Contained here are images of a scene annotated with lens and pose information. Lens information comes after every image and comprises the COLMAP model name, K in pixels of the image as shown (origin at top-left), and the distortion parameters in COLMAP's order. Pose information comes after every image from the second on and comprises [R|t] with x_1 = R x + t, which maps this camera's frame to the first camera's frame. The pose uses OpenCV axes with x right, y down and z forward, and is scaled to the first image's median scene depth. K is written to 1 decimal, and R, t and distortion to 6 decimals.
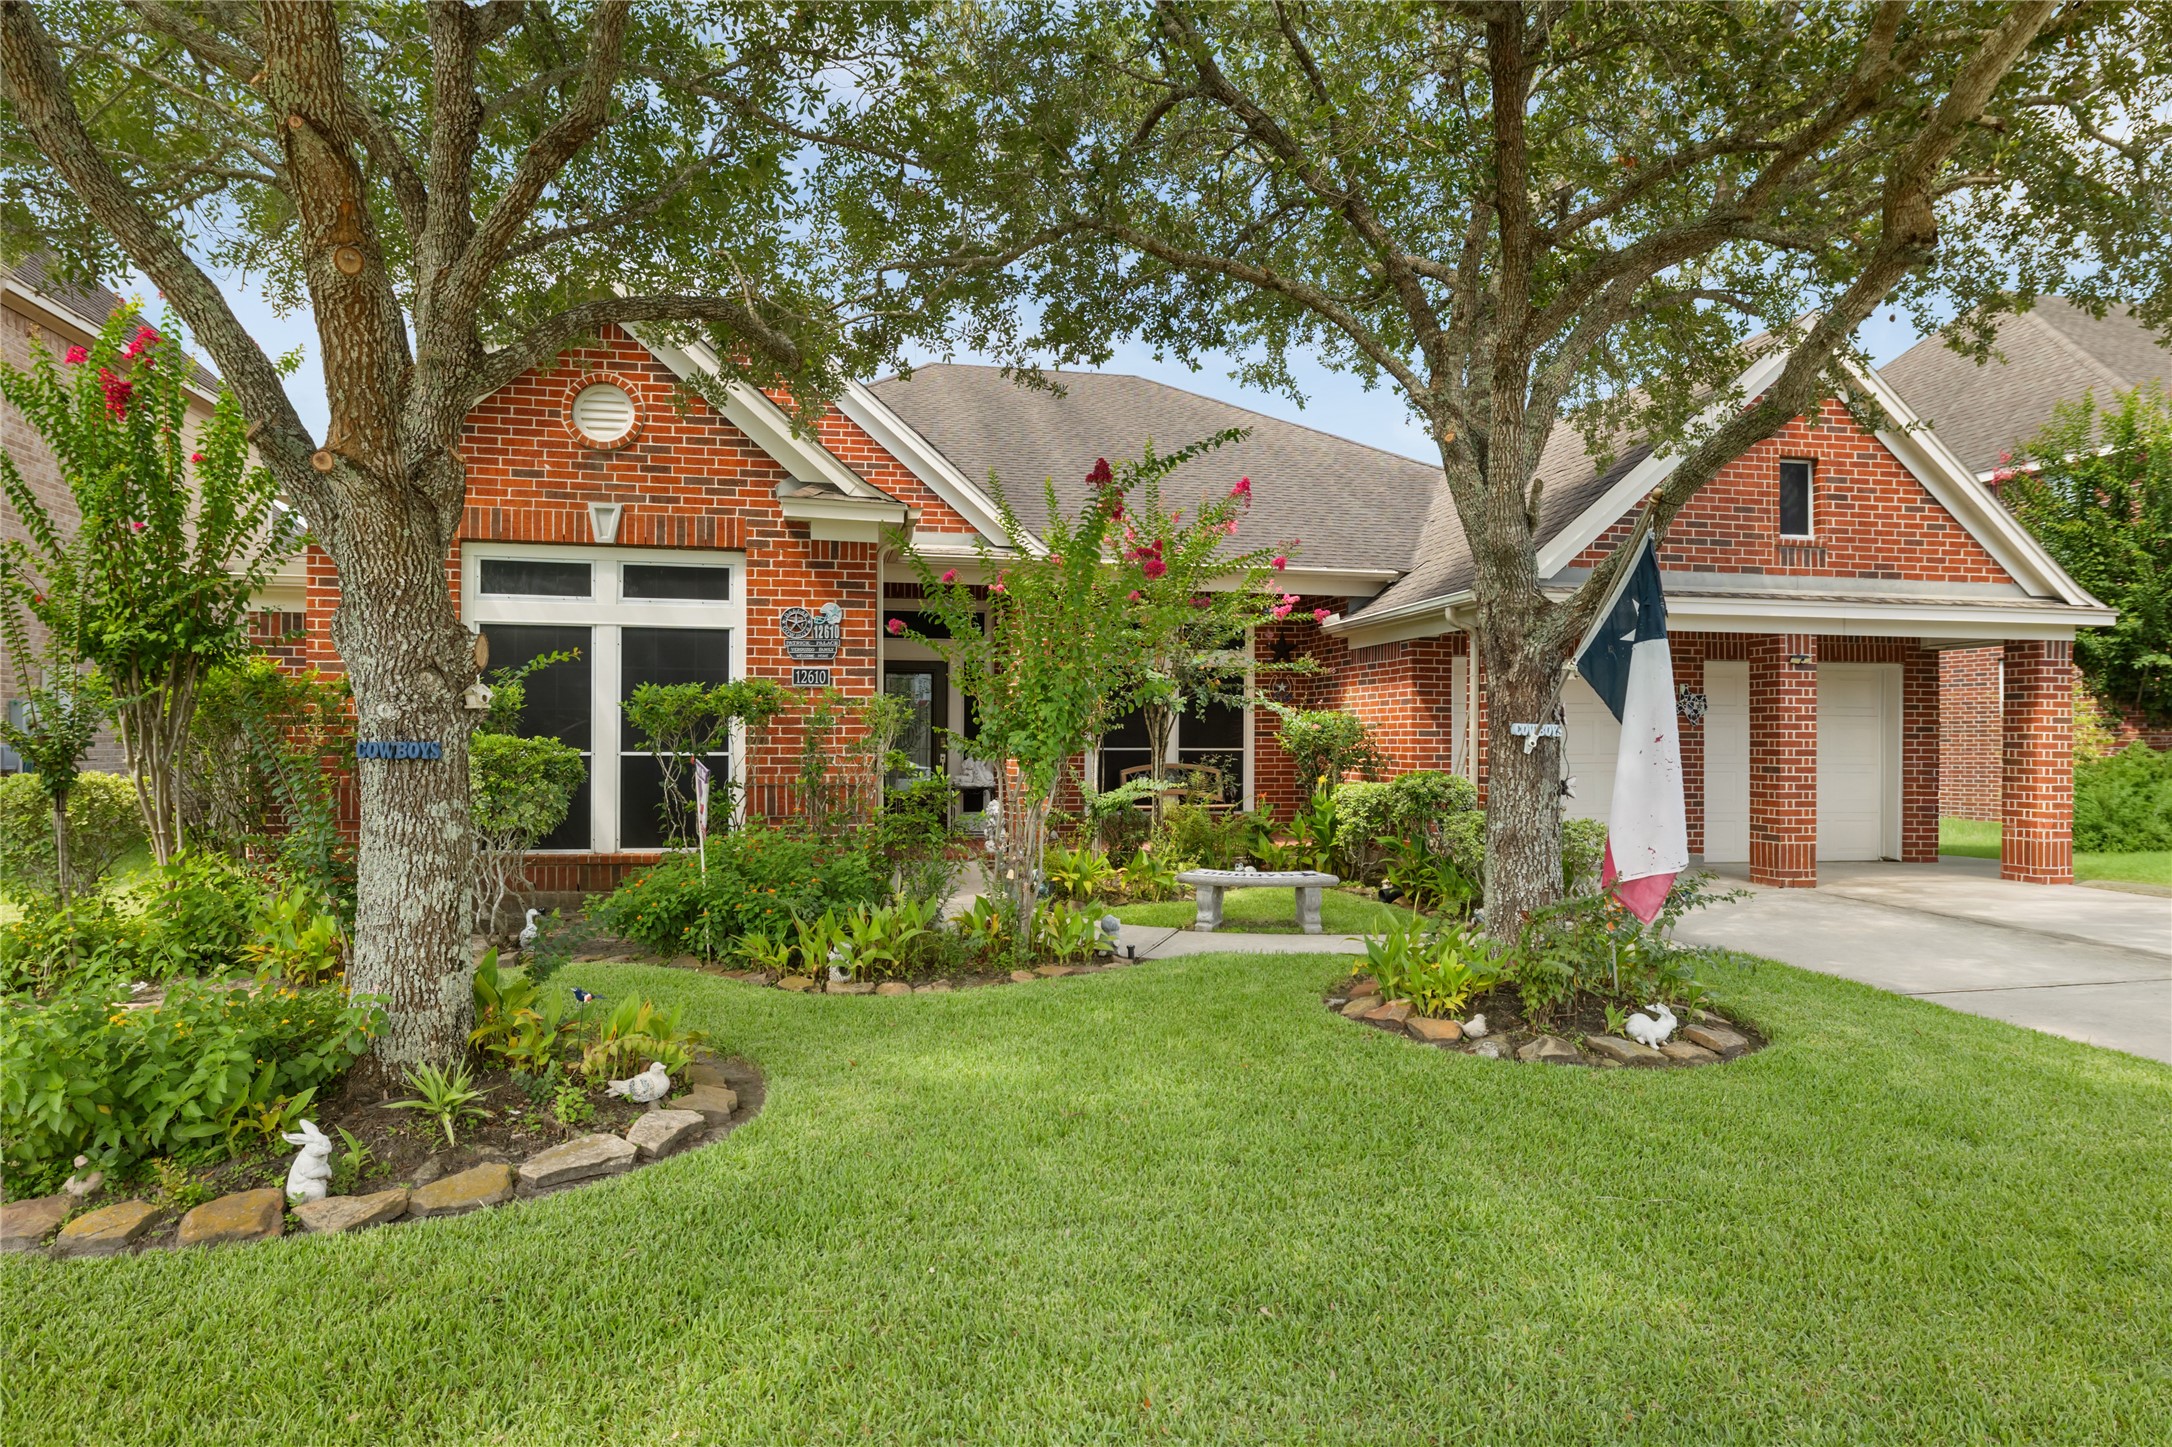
lens RADIAL K [[1332.4, 0, 1088.0], [0, 1332.4, 727.2], [0, 0, 1]] dist [-0.002540, -0.000030]
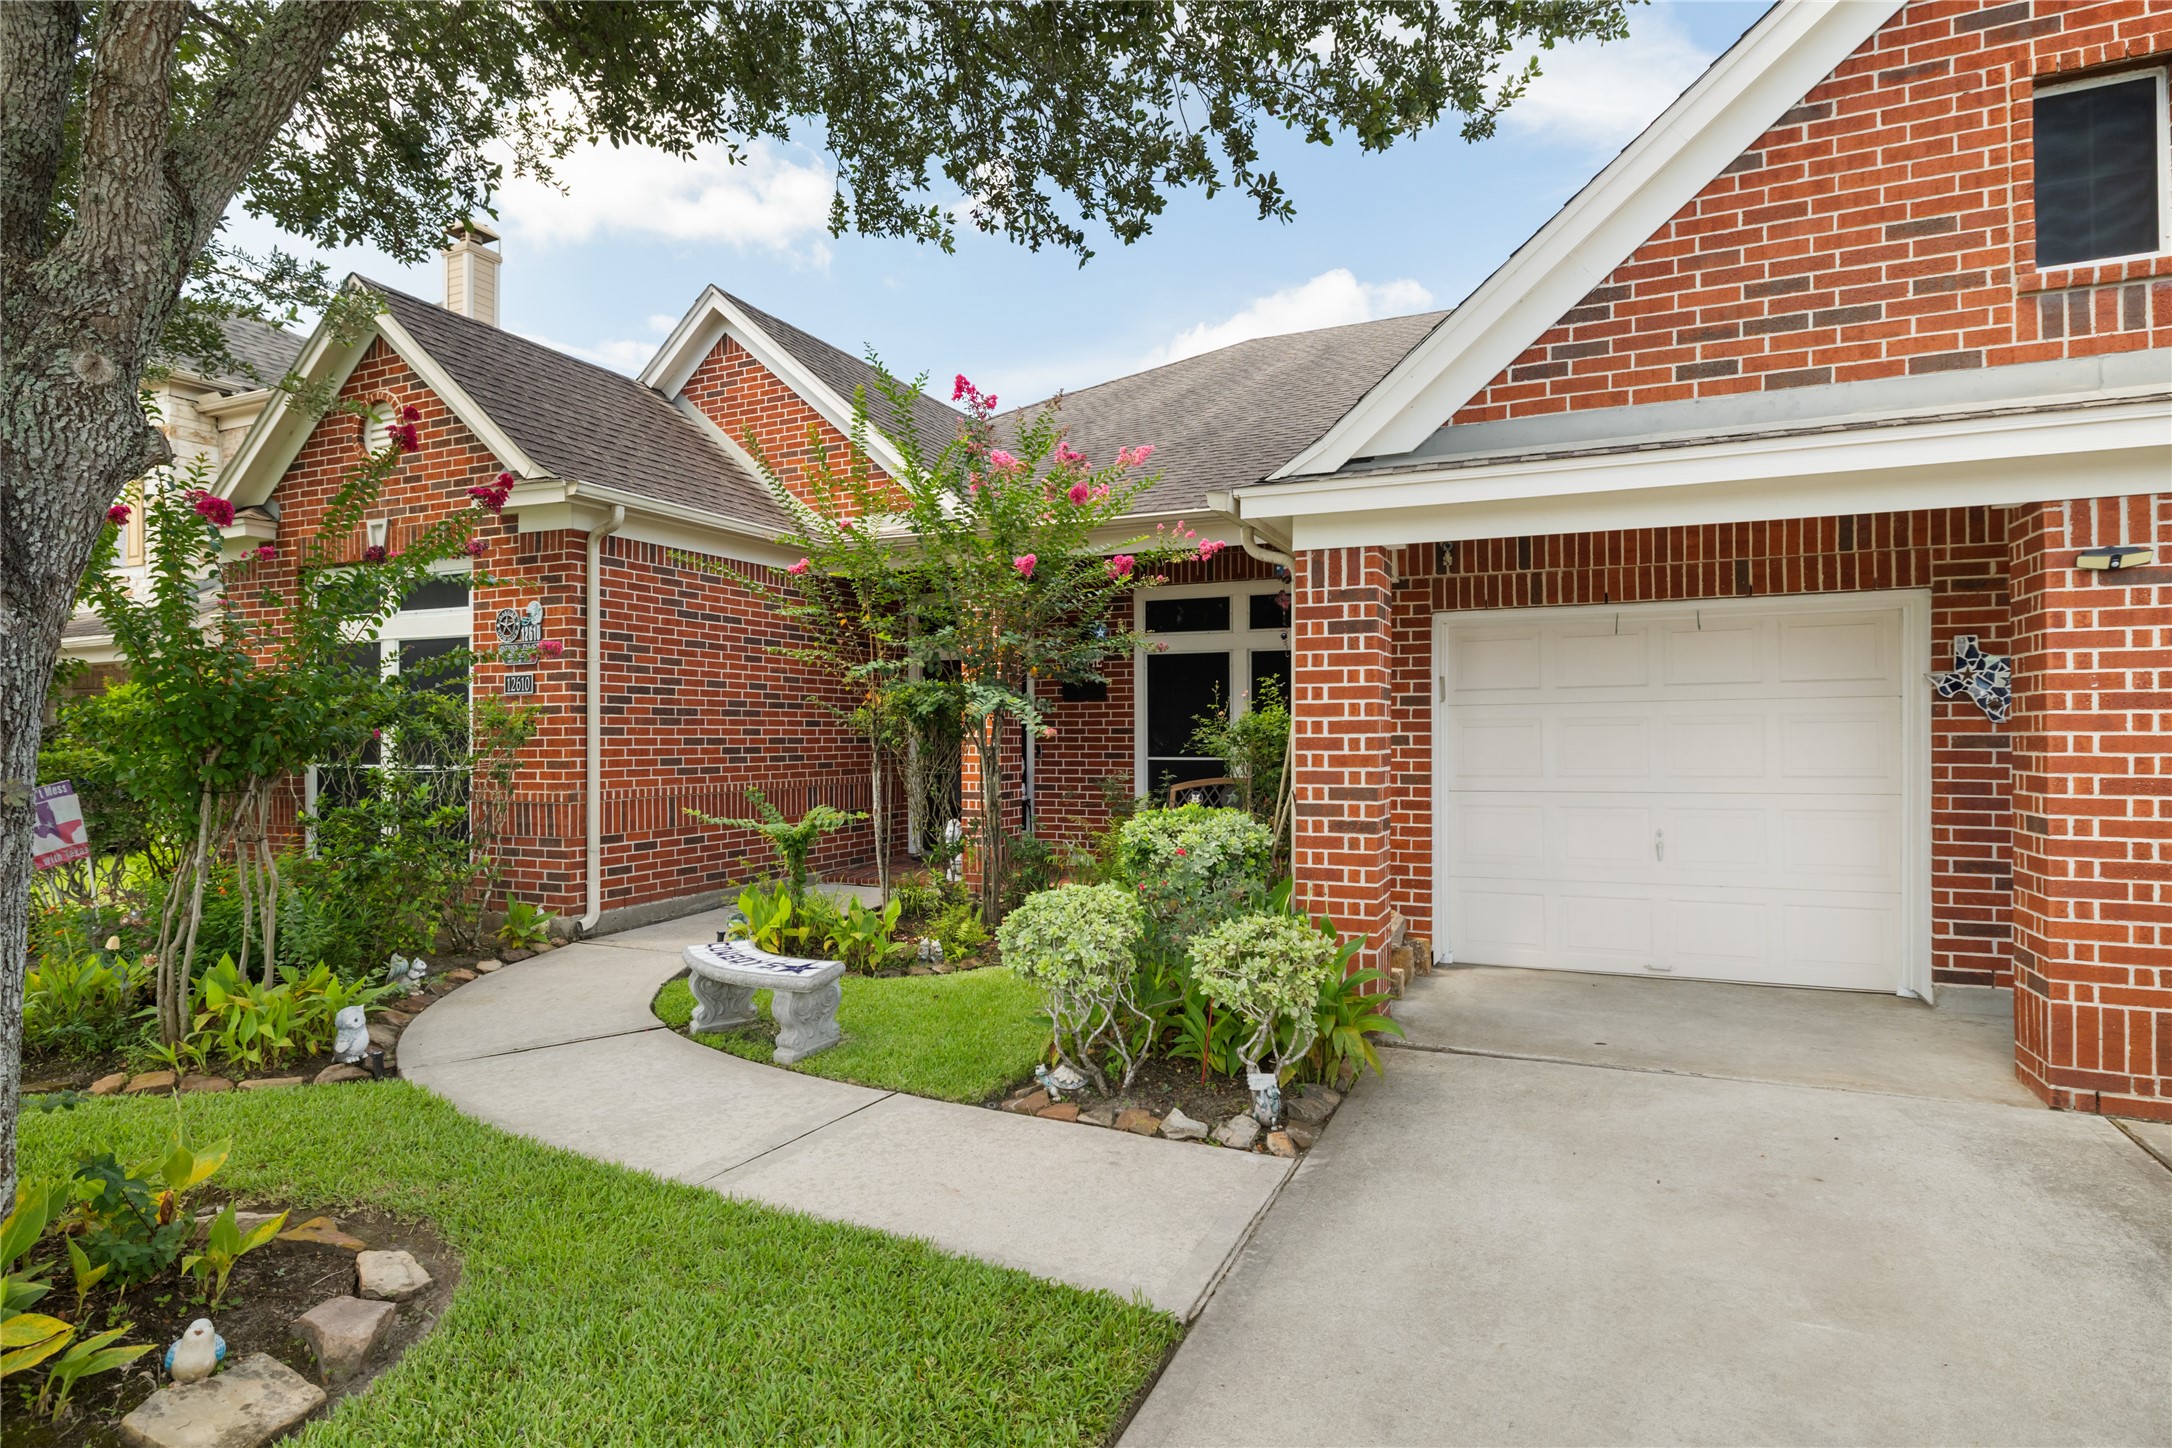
lens RADIAL K [[1139.9, 0, 1087.6], [0, 1139.9, 726.0], [0, 0, 1]] dist [-0.001353, 0.000188]
pose [[0.795861, -0.010879, -0.605382, 0.503318], [0.010793, 0.999935, -0.003781, -0.001439], [0.605384, -0.003525, 0.795926, 0.539988]]
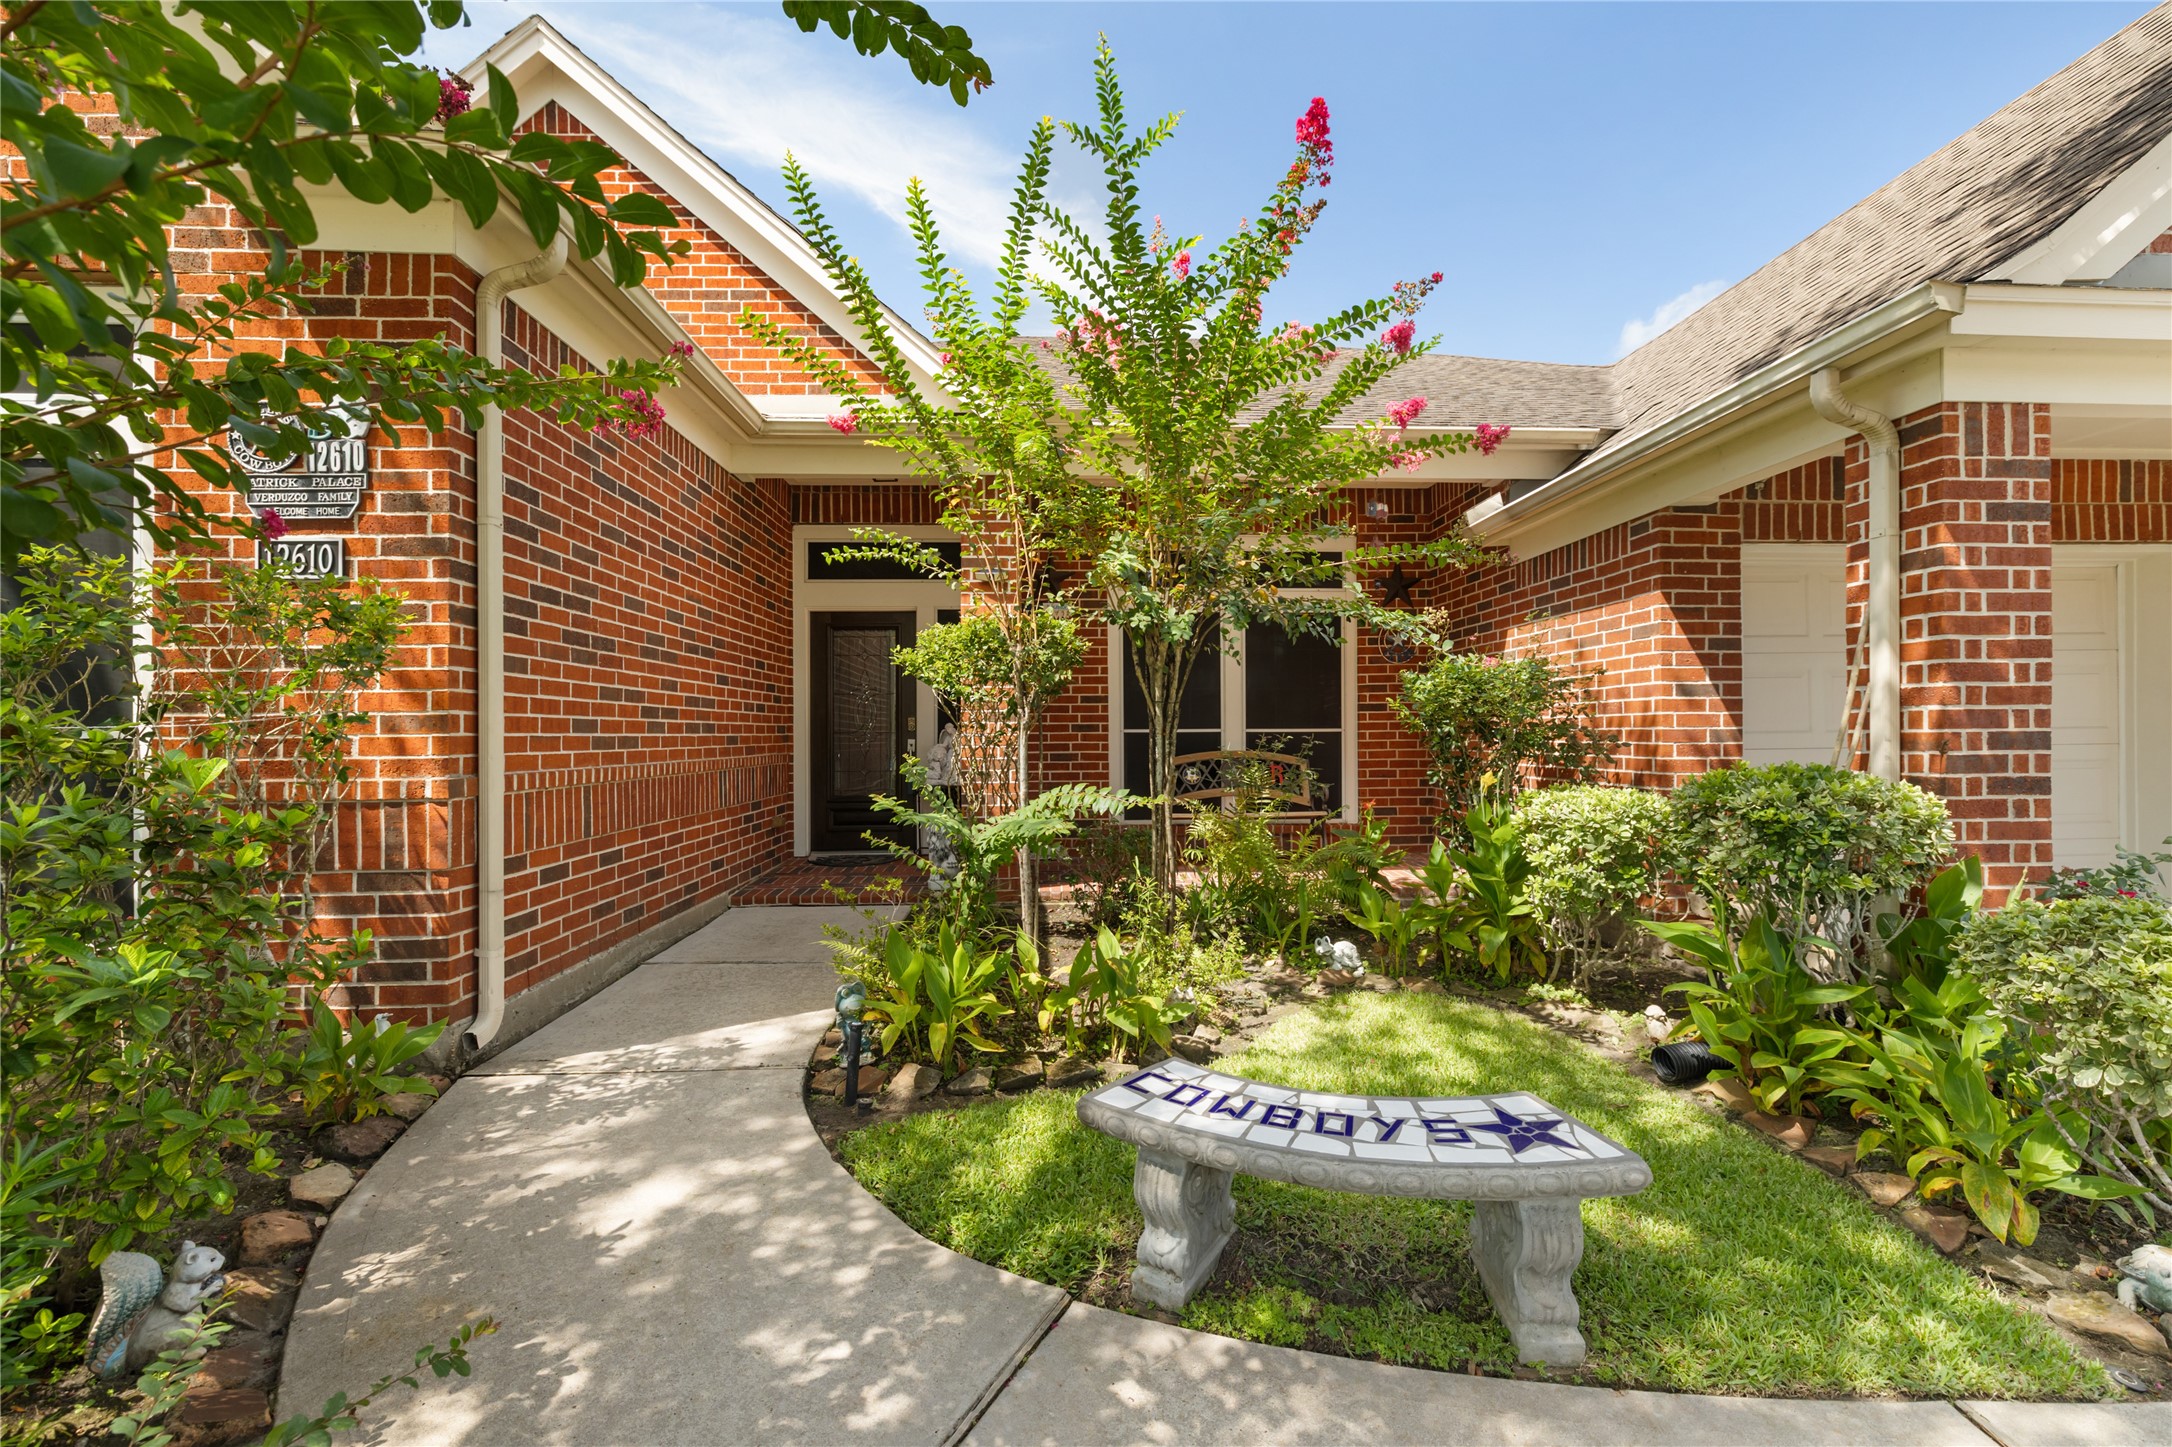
lens RADIAL K [[919.9, 0, 1084.0], [0, 919.9, 726.1], [0, 0, 1]] dist [-0.003816, 0.001892]
pose [[0.984187, -0.010239, -0.176836, 0.089691], [0.009939, 0.999947, -0.002583, 0.018990], [0.176853, 0.000784, 0.984237, 0.654641]]
